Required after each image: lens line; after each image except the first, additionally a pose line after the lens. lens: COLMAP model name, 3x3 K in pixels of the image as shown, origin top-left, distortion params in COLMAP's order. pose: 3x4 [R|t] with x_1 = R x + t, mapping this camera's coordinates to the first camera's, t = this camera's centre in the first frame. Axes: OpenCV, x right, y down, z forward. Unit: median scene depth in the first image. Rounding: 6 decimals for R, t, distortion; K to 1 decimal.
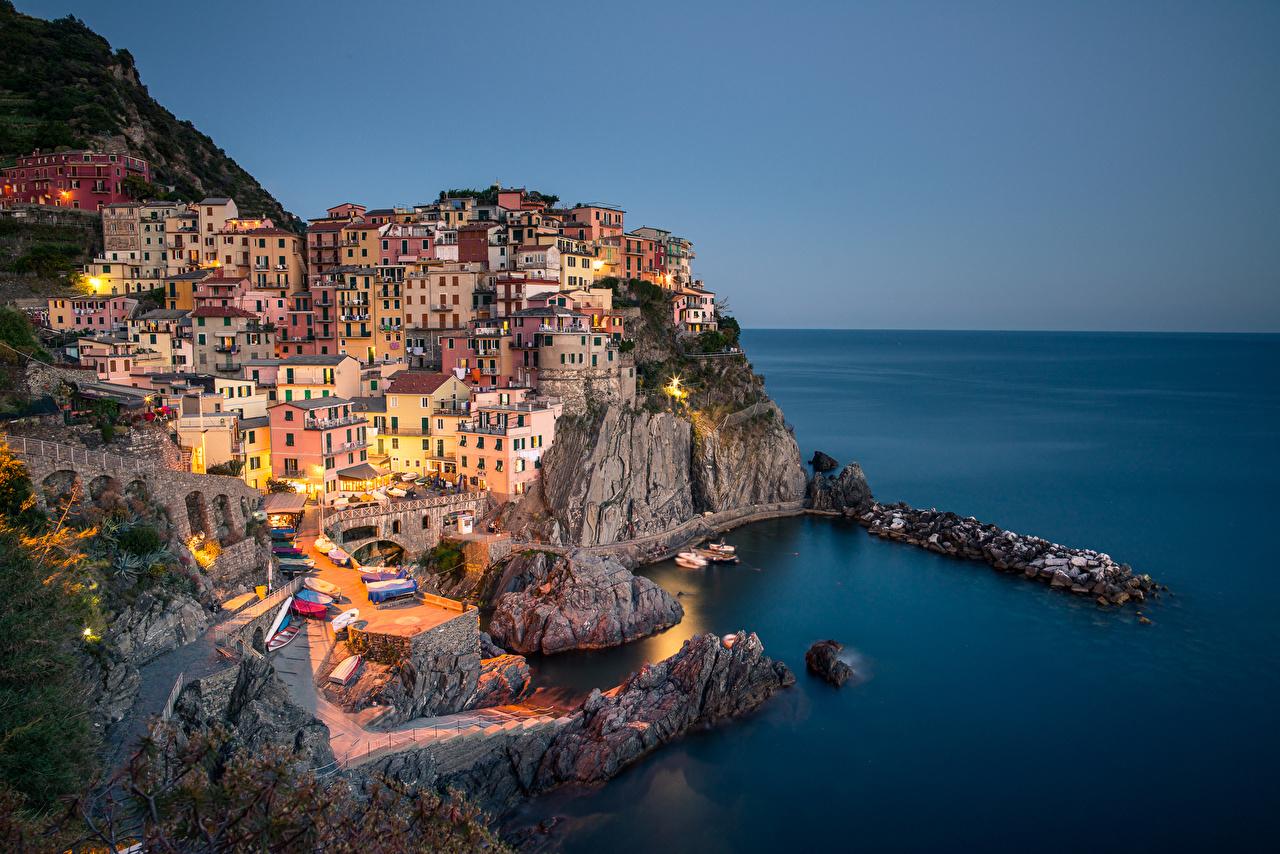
lens RADIAL K [[842.2, 0, 628.2], [0, 842.2, 421.6], [0, 0, 1]] dist [-0.071217, 0.025792]
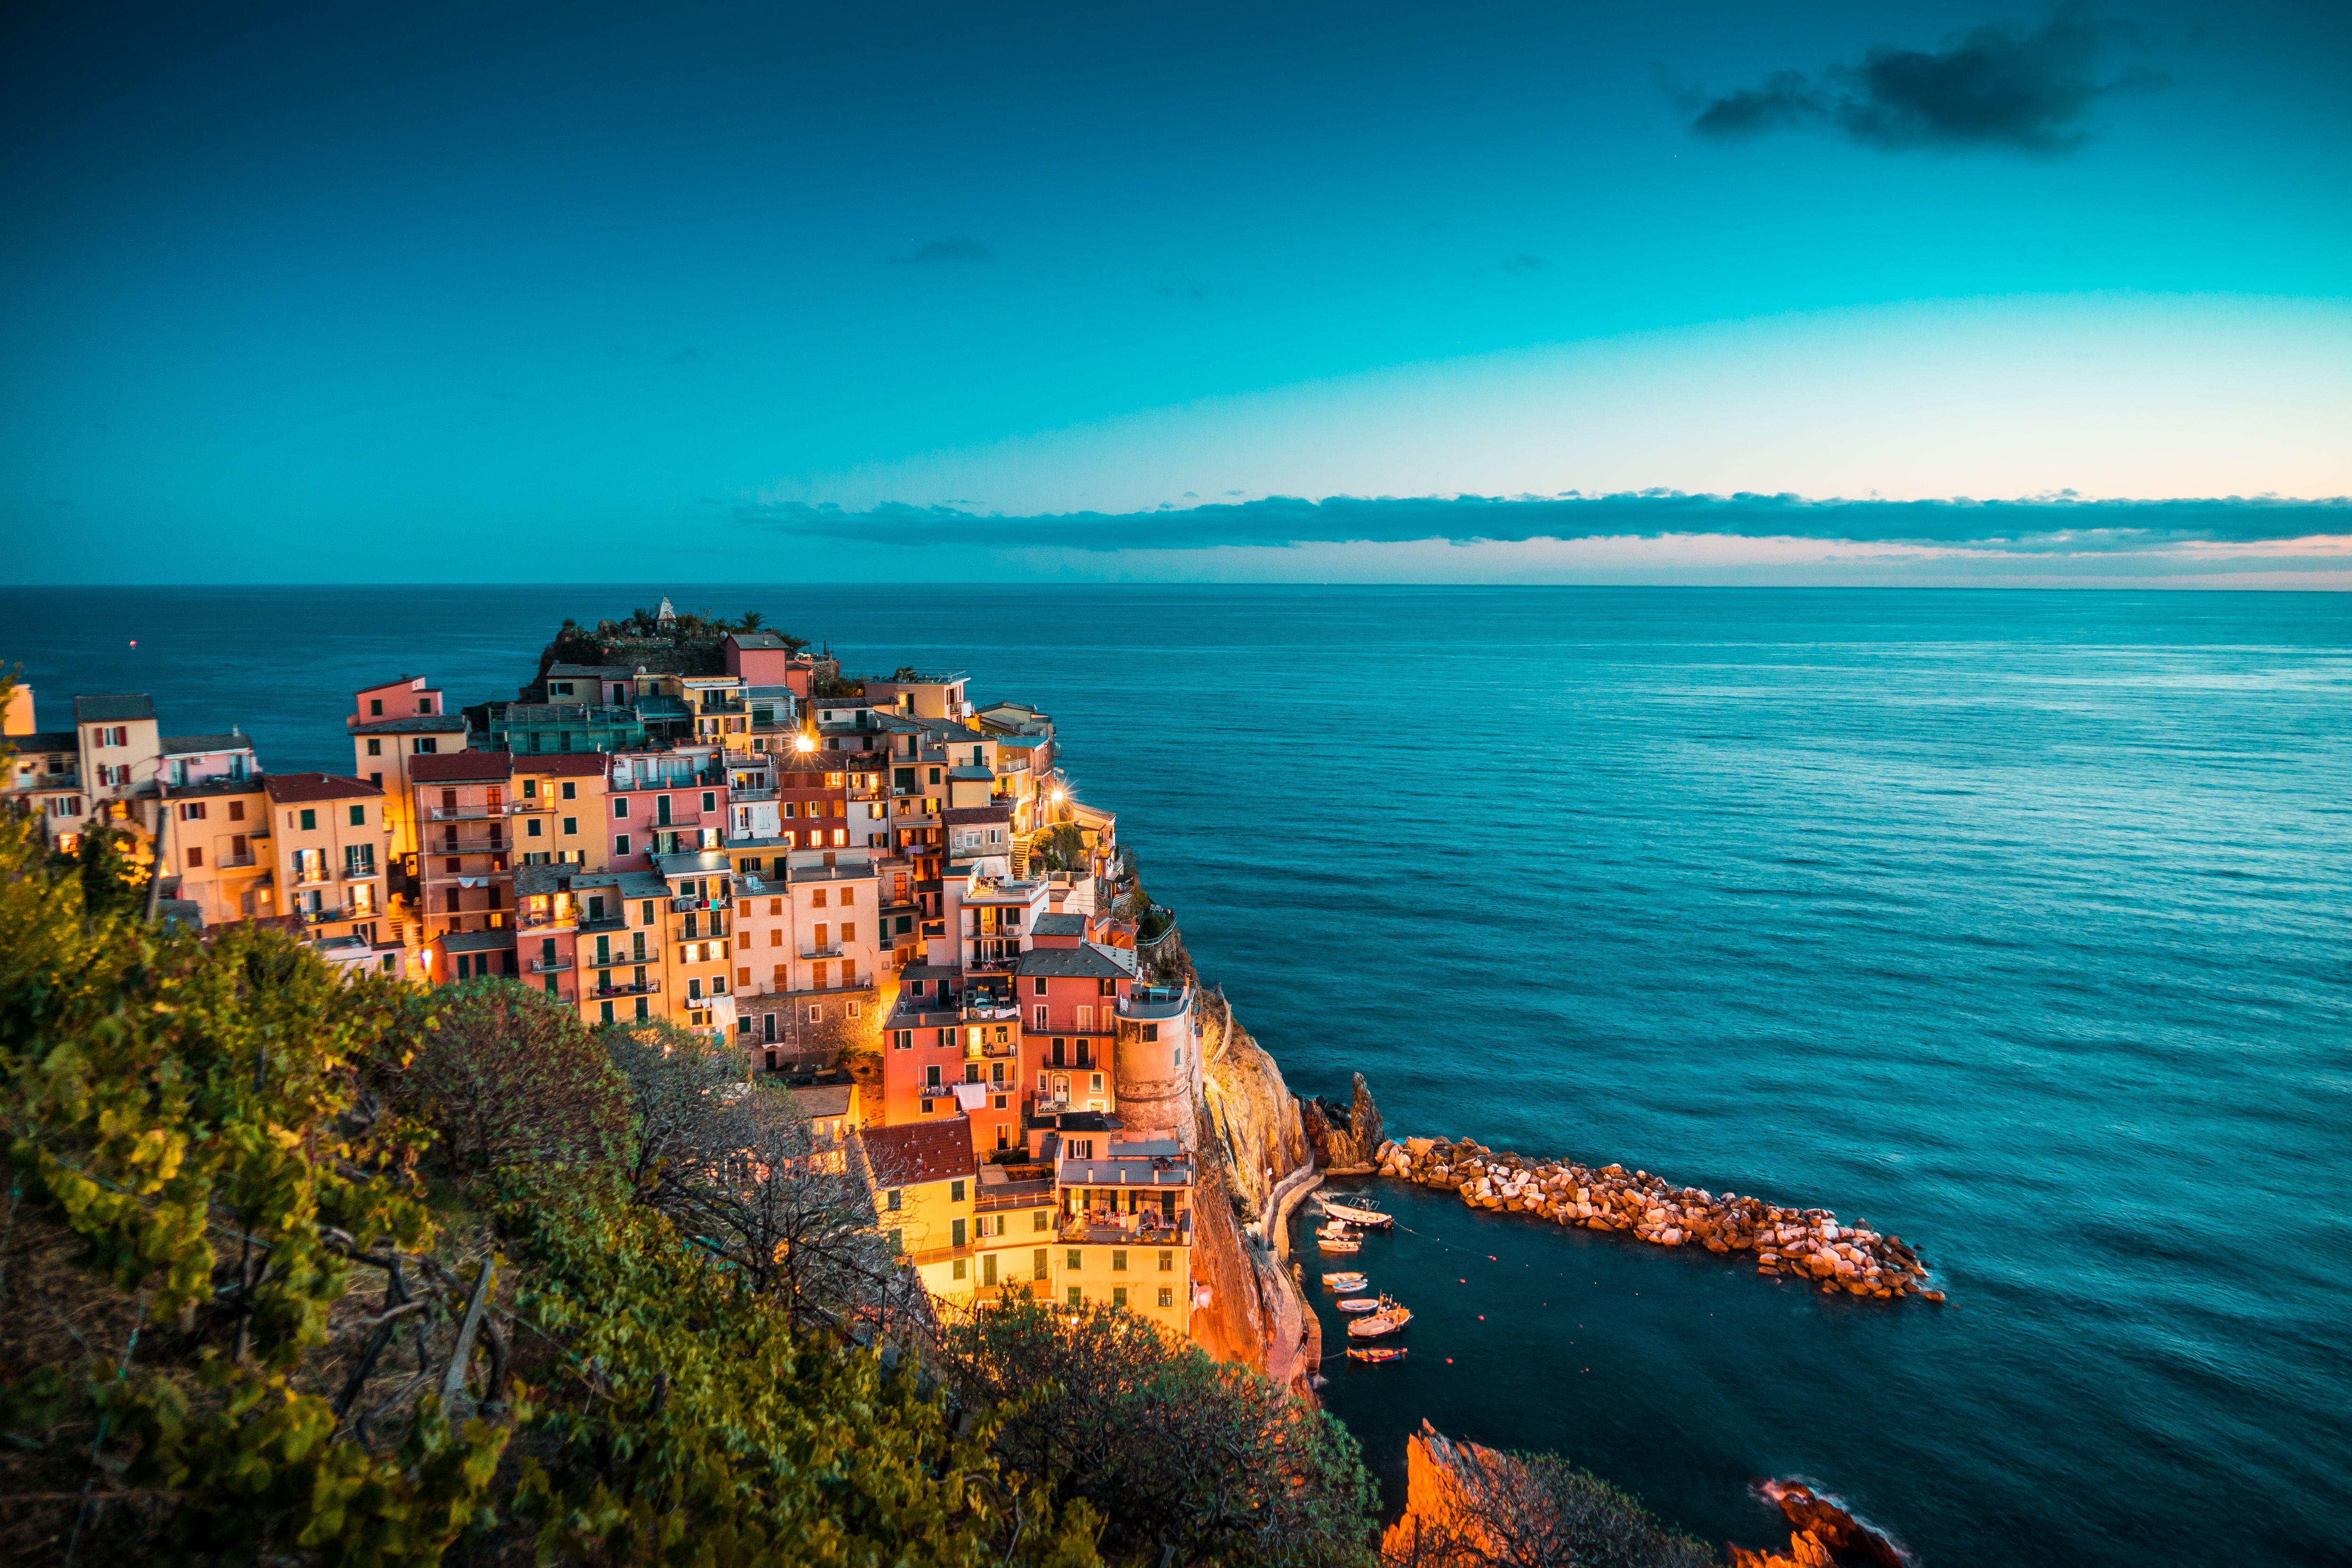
lens RADIAL K [[1535.1, 0, 1126.2], [0, 1535.1, 779.0], [0, 0, 1]] dist [-0.027311, -0.001120]
pose [[0.850194, -0.070780, 0.521691, -0.551570], [0.066560, 0.997421, 0.026852, -0.256984], [-0.522246, 0.011895, 0.852712, 0.129435]]
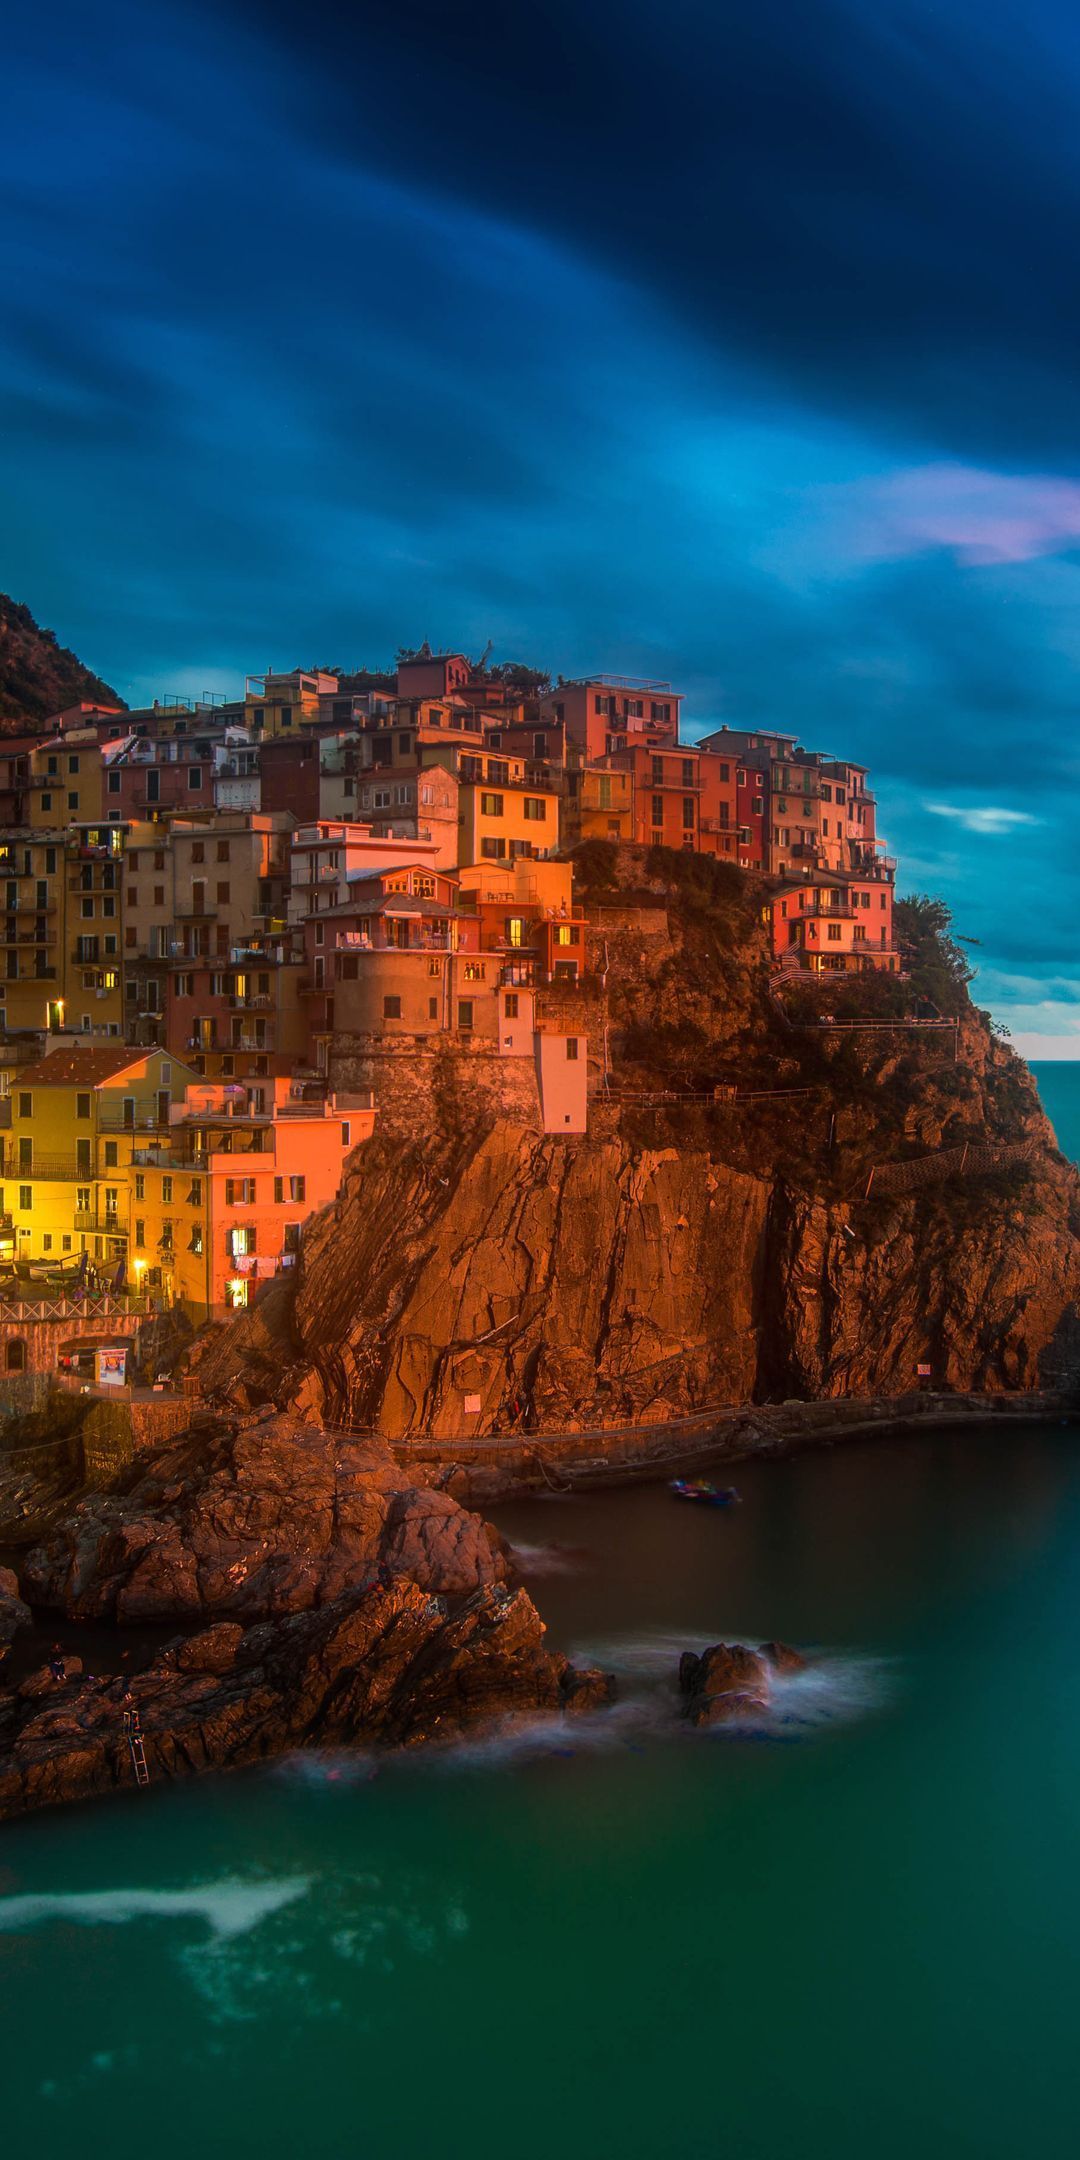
lens RADIAL K [[2122.6, 0, 545.4], [0, 2122.6, 1051.7], [0, 0, 1]] dist [-0.041606, 0.000000]
pose [[0.966173, -0.001635, -0.257888, 0.257760], [-0.027276, 0.993723, -0.108488, 0.058012], [0.256447, 0.111852, 0.960065, -0.031744]]
